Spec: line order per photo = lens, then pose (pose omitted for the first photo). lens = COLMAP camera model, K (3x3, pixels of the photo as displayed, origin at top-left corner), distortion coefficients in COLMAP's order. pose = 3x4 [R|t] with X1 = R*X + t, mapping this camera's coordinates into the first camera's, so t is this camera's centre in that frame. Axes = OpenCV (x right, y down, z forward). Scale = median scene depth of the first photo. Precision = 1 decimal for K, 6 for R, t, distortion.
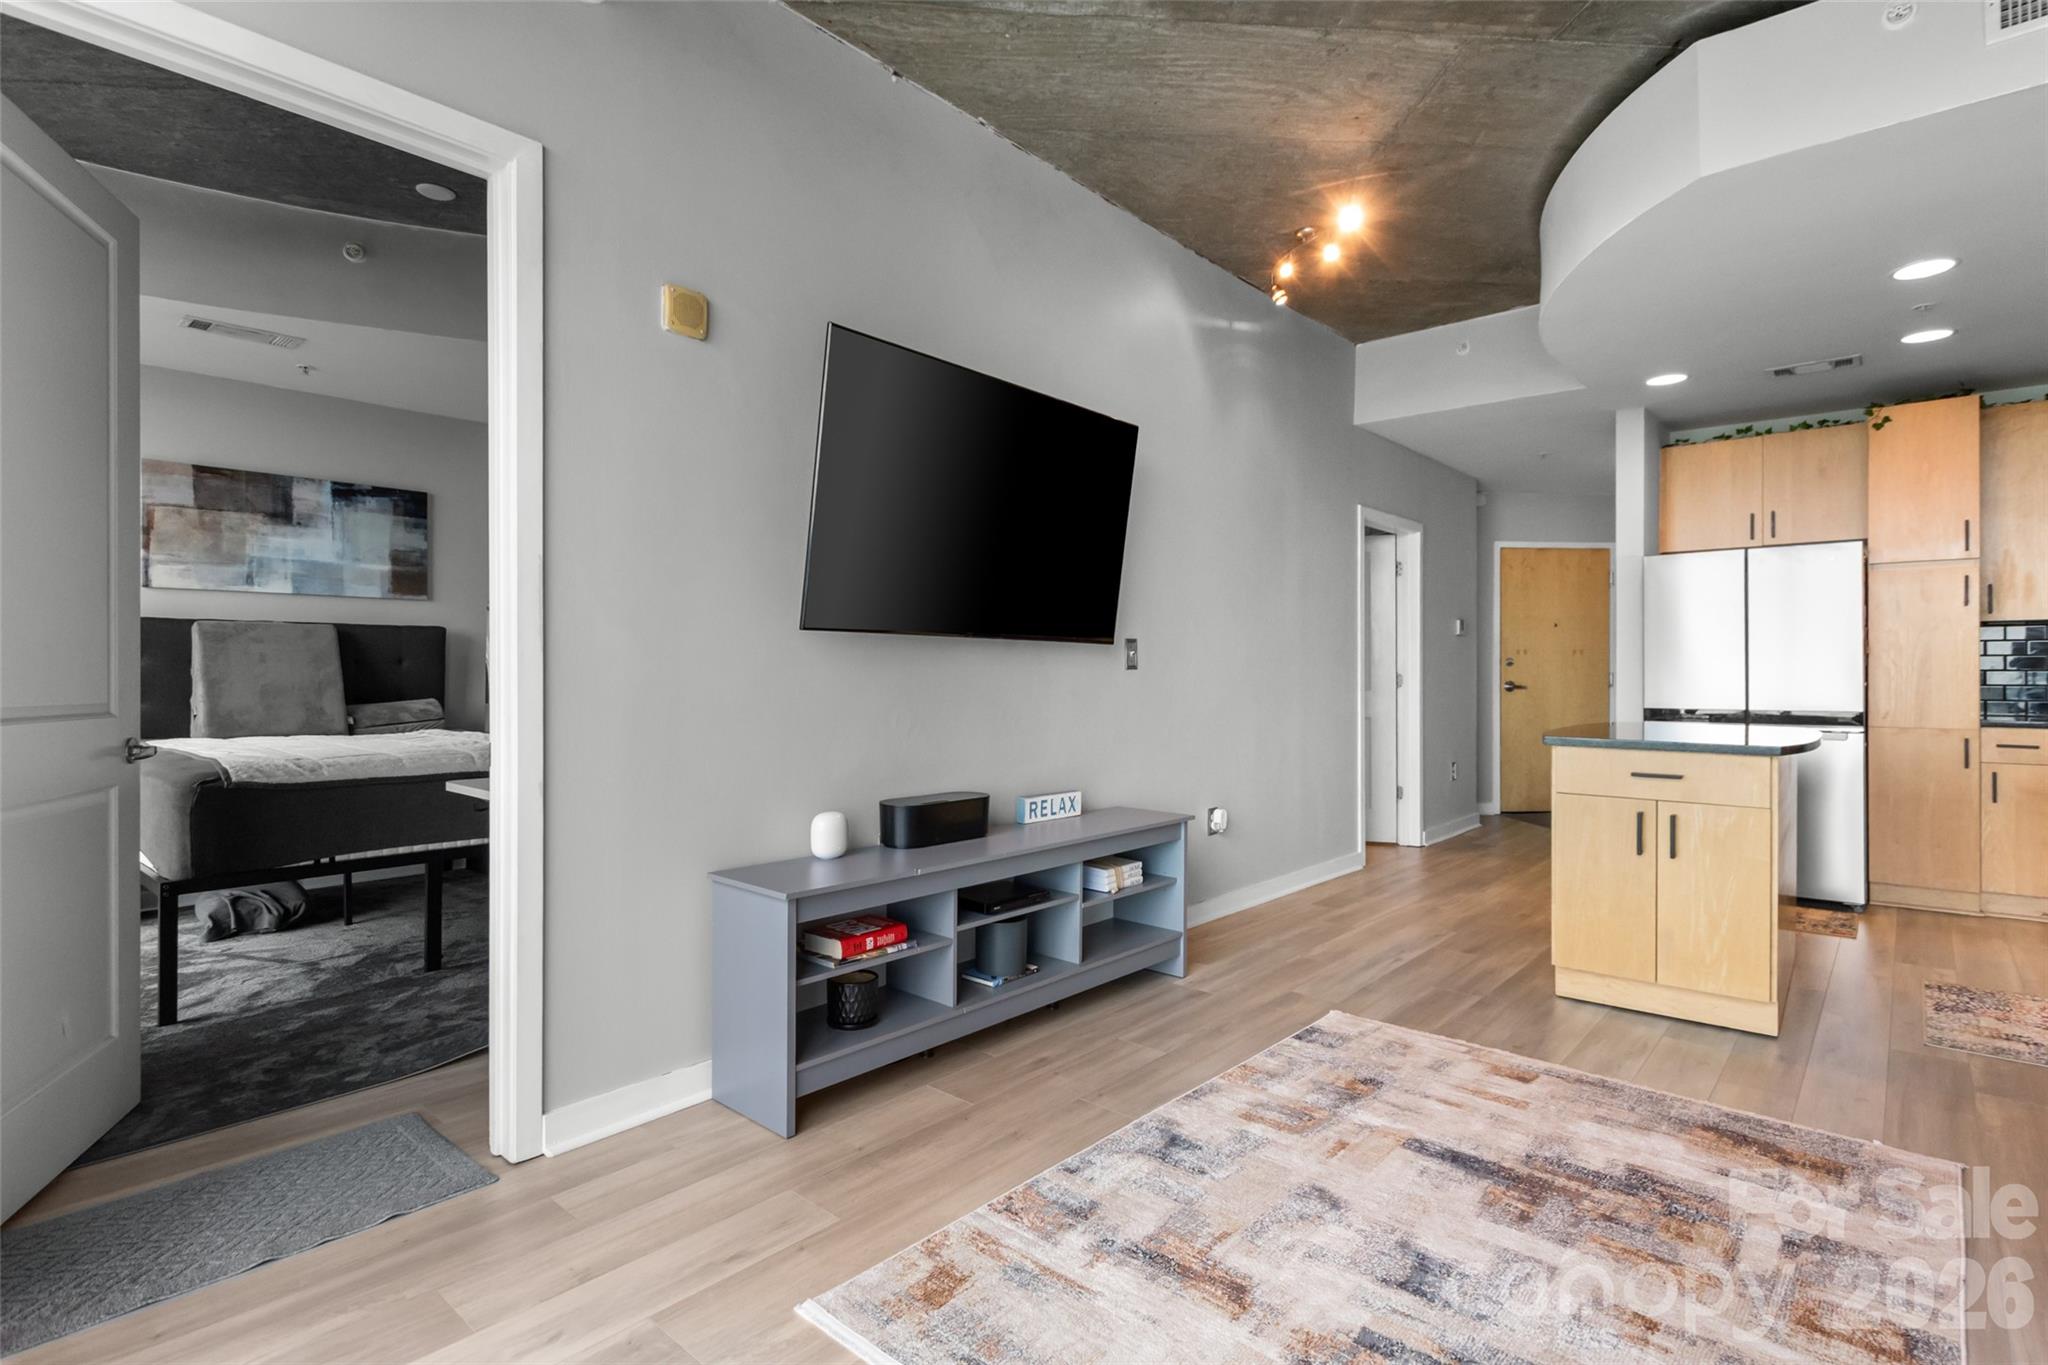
lens RADIAL K [[1016.1, 0, 1032.8], [0, 1016.1, 670.7], [0, 0, 1]] dist [0.006721, -0.005961]
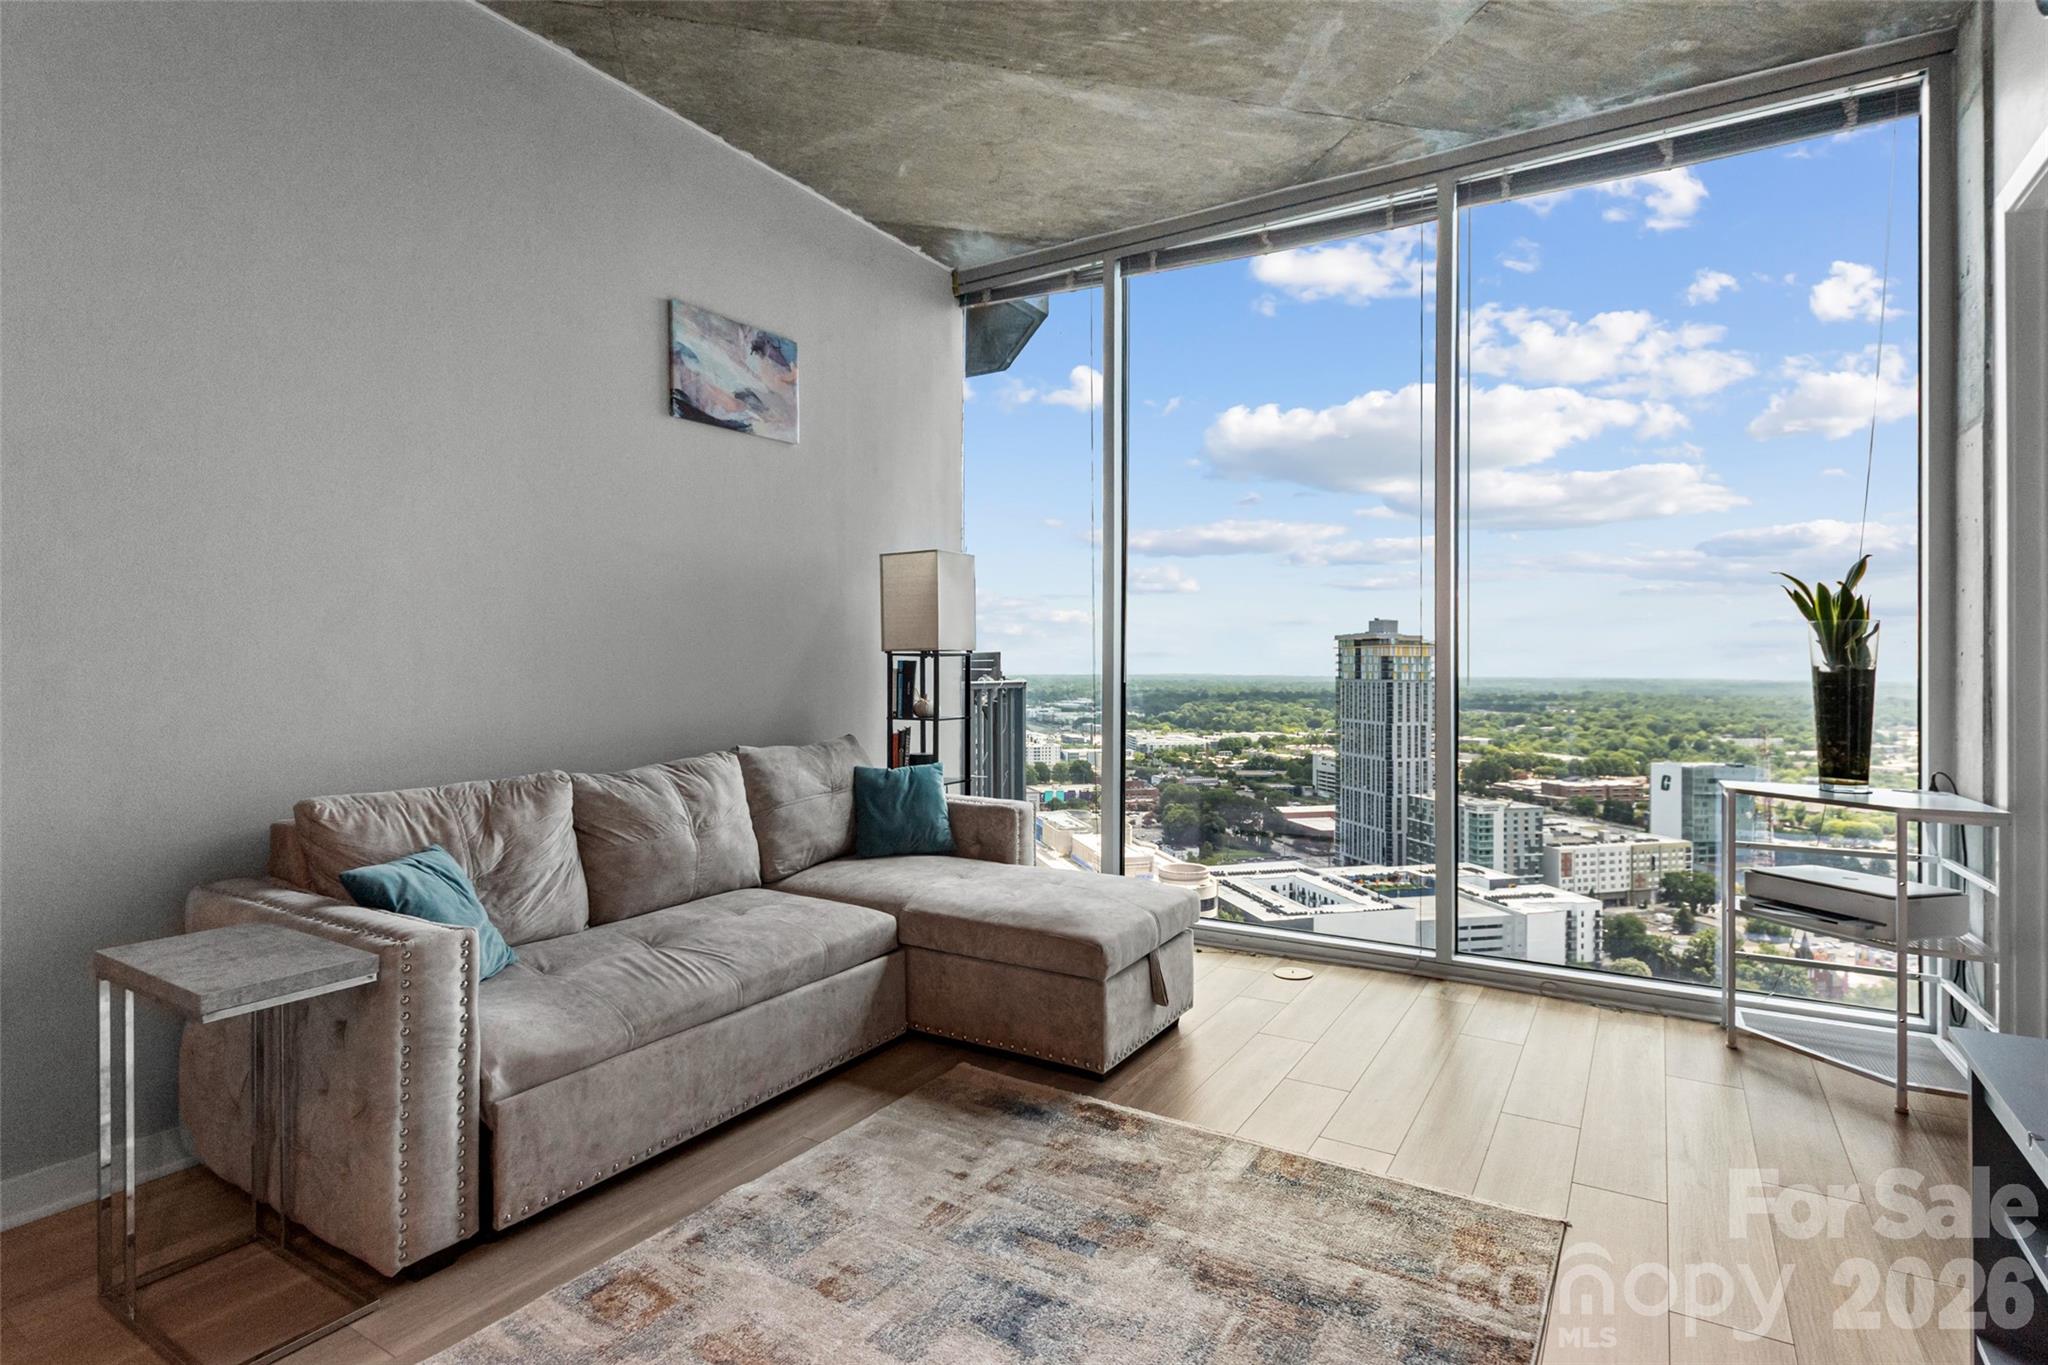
lens RADIAL K [[1016.1, 0, 1036.8], [0, 1016.1, 662.0], [0, 0, 1]] dist [0.006721, -0.005961]
pose [[-0.985189, -0.005338, -0.171387, 0.507581], [-0.004549, 0.999977, -0.004995, 0.000219], [0.171409, -0.004142, -0.985191, 1.836914]]
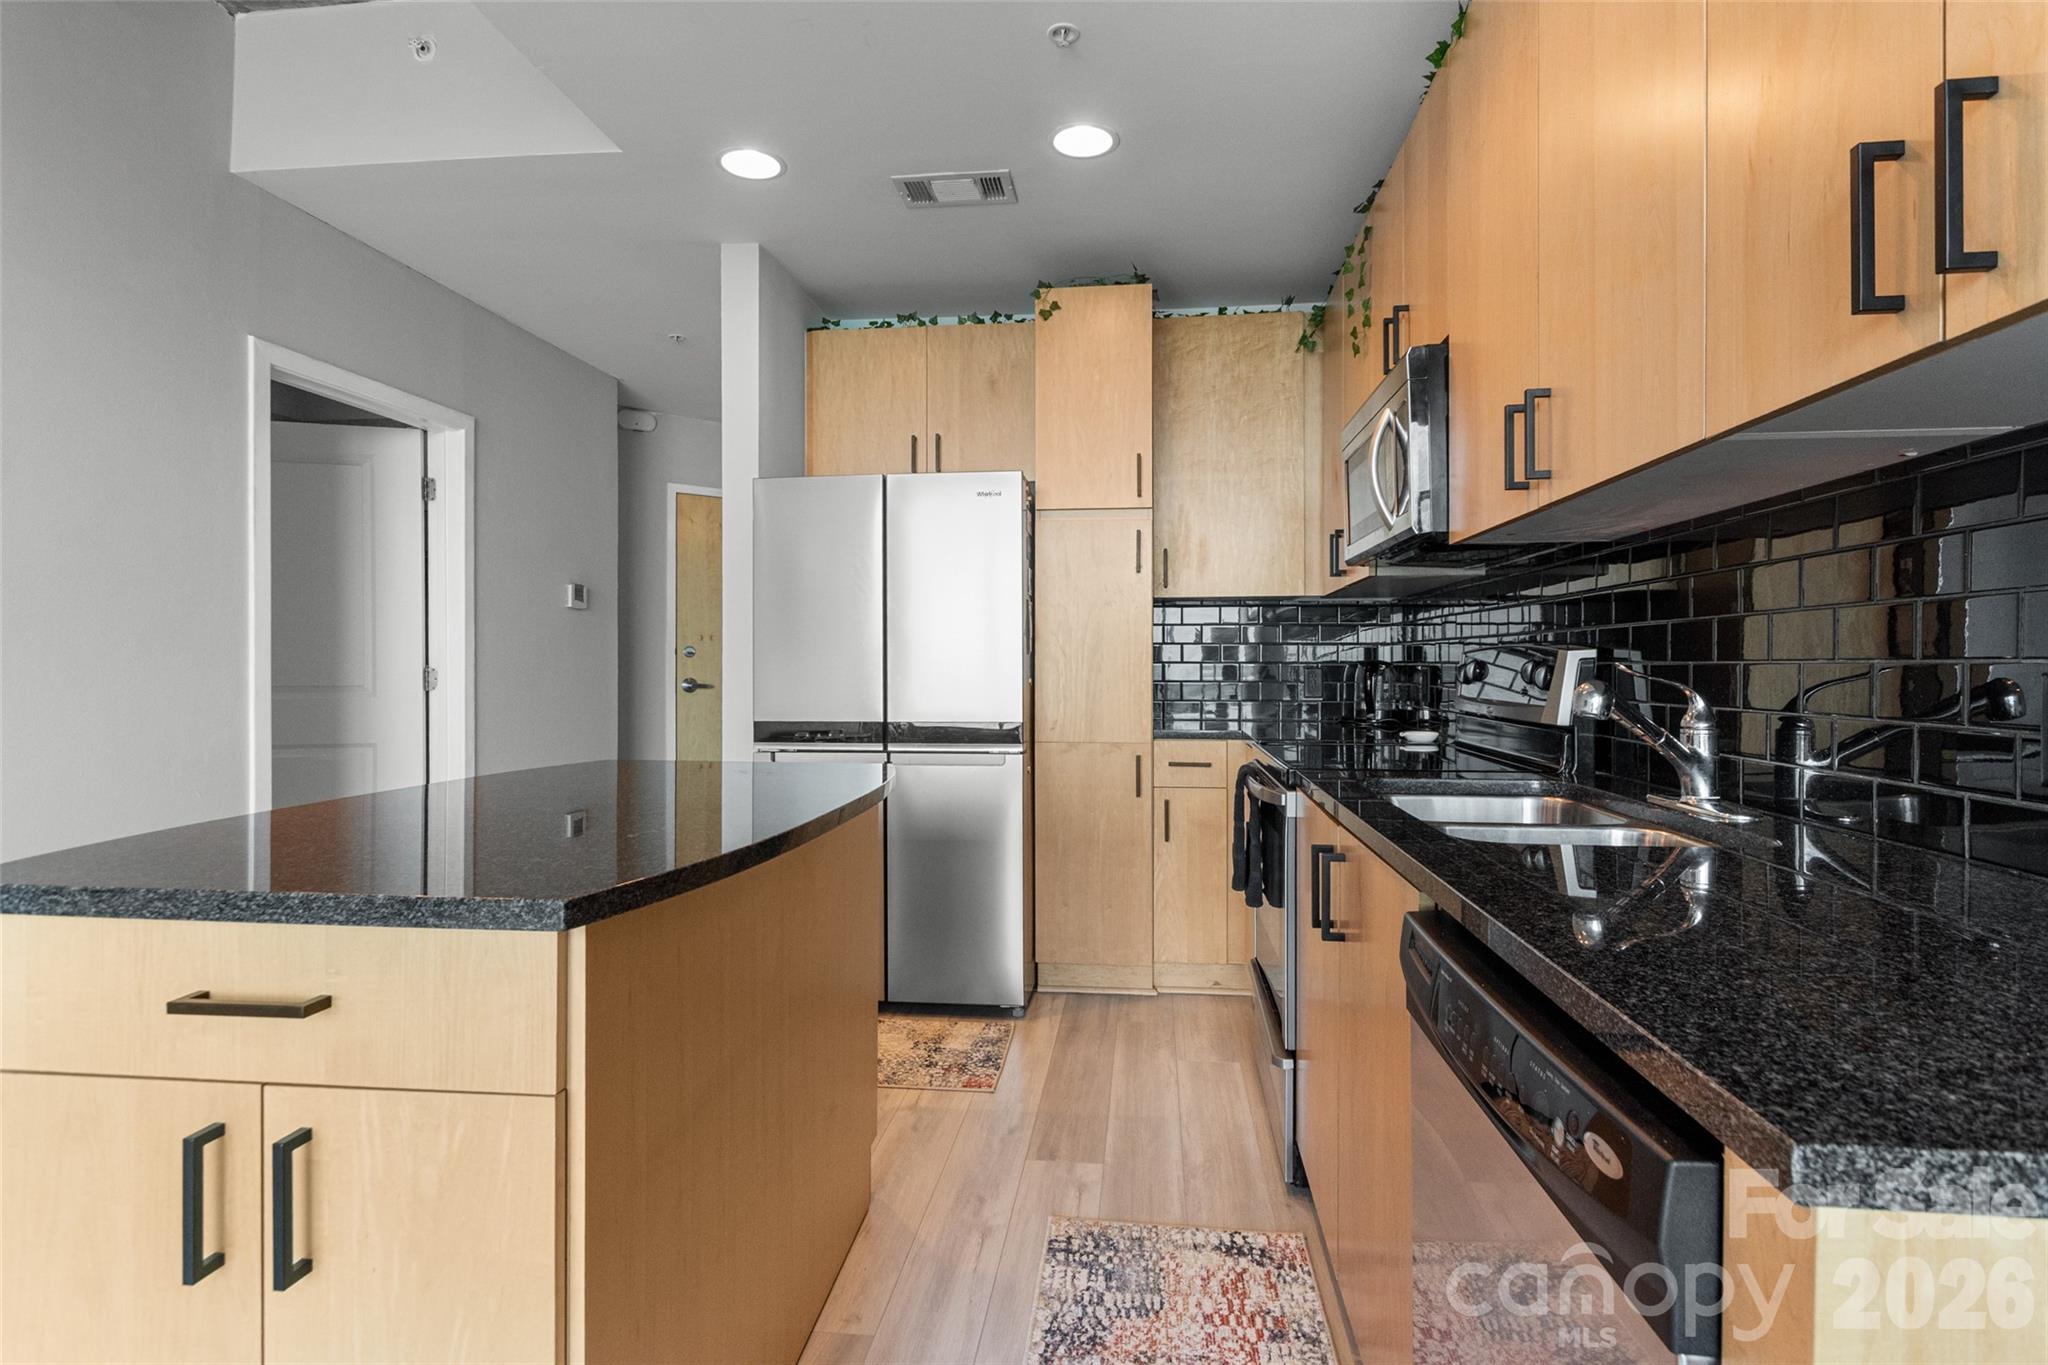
lens RADIAL K [[1016.1, 0, 1042.0], [0, 1016.1, 669.7], [0, 0, 1]] dist [0.006721, -0.005961]
pose [[0.822818, -0.001108, 0.568305, 1.041159], [-0.001137, 0.999993, 0.003596, 0.006668], [-0.568305, -0.003605, 0.822810, 1.025951]]
